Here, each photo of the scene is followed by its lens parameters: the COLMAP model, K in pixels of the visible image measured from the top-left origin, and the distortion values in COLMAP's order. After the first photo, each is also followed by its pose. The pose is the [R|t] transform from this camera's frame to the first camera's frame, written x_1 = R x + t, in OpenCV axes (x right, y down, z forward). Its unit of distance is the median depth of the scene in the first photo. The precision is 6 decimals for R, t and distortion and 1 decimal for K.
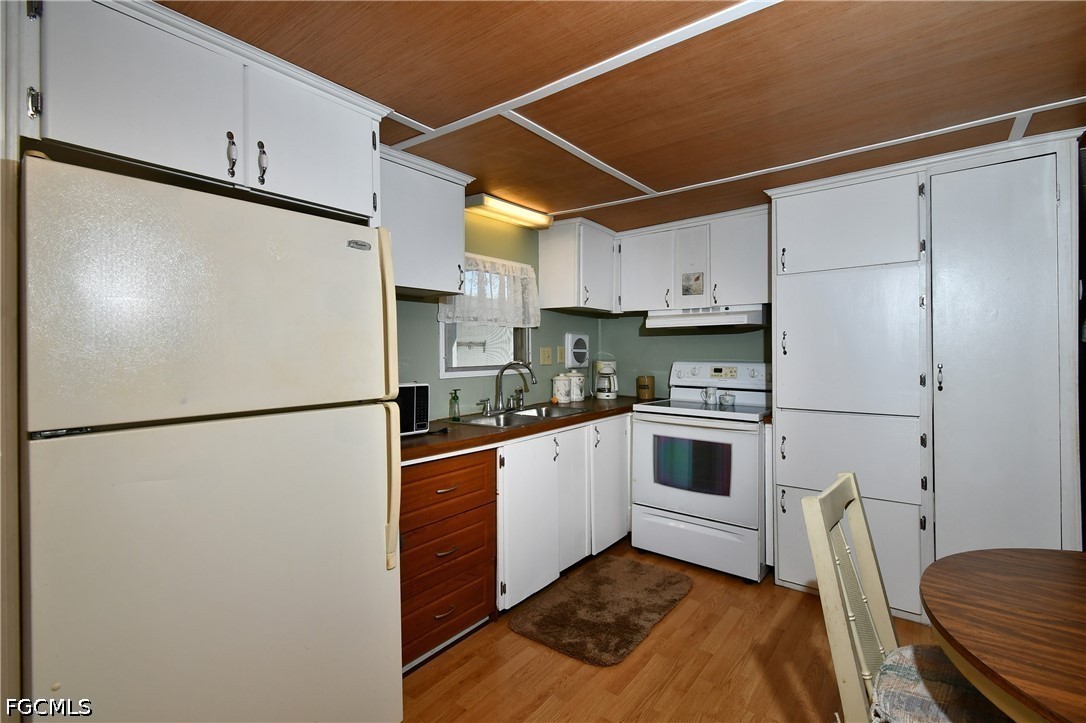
lens RADIAL K [[488.6, 0, 547.5], [0, 488.6, 354.1], [0, 0, 1]] dist [-0.000140, -0.000175]
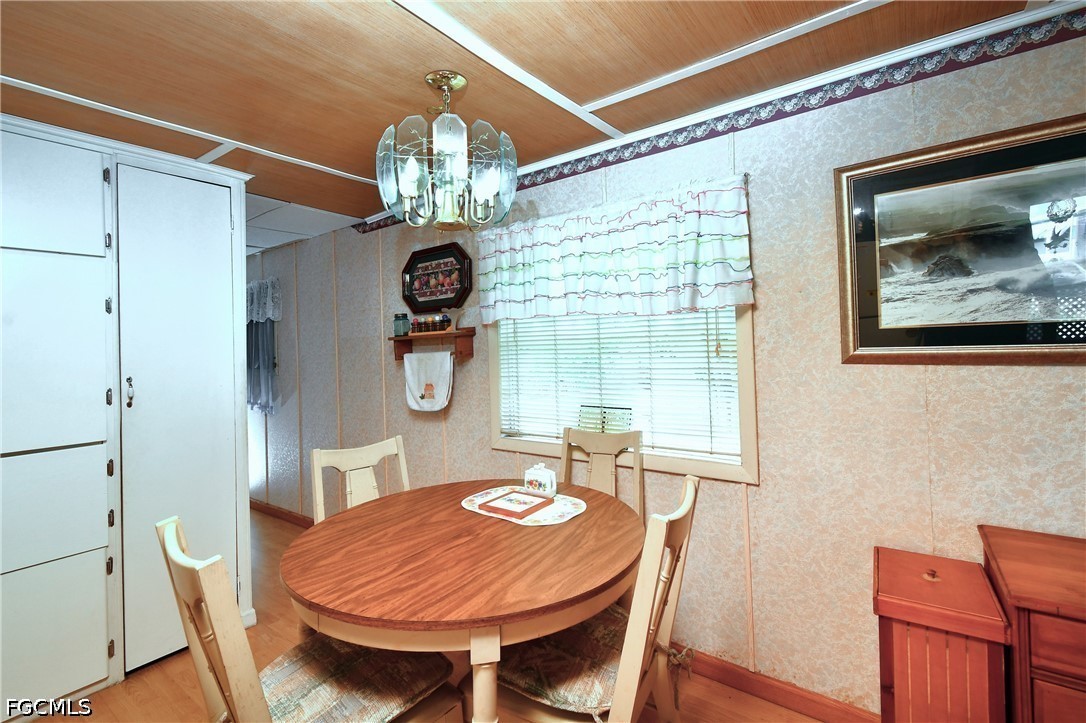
lens RADIAL K [[488.6, 0, 541.4], [0, 488.6, 349.9], [0, 0, 1]] dist [-0.000140, -0.000175]
pose [[-0.024103, 0.007434, 0.999682, -0.216978], [0.031615, 0.999478, -0.006671, -0.000310], [-0.999209, 0.031444, -0.024326, 0.551469]]
